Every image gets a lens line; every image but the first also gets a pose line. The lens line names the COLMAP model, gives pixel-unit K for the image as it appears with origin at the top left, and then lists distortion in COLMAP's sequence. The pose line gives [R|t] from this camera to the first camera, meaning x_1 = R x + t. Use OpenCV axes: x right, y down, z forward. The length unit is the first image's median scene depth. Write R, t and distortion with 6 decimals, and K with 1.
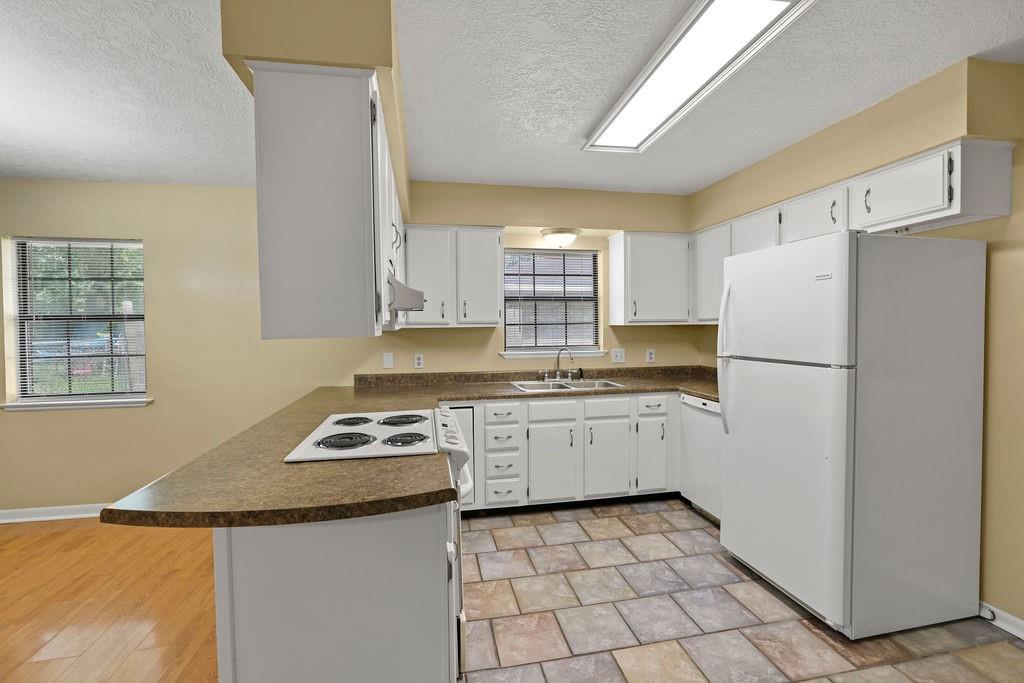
lens RADIAL K [[440.8, 0, 511.6], [0, 440.8, 327.0], [0, 0, 1]] dist [-0.021432, 0.004051]
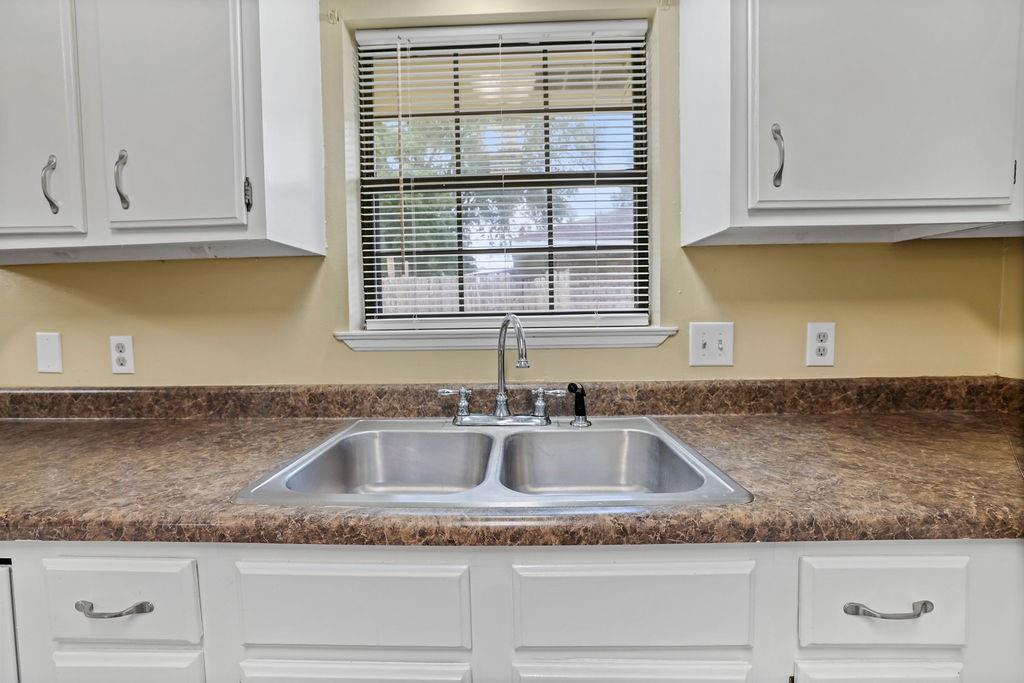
lens RADIAL K [[440.8, 0, 510.7], [0, 440.8, 333.0], [0, 0, 1]] dist [-0.021432, 0.004051]
pose [[0.975690, 0.000255, -0.219157, 0.179771], [0.009136, 0.999083, 0.041838, 0.045634], [0.218966, -0.042823, 0.974792, 0.694180]]
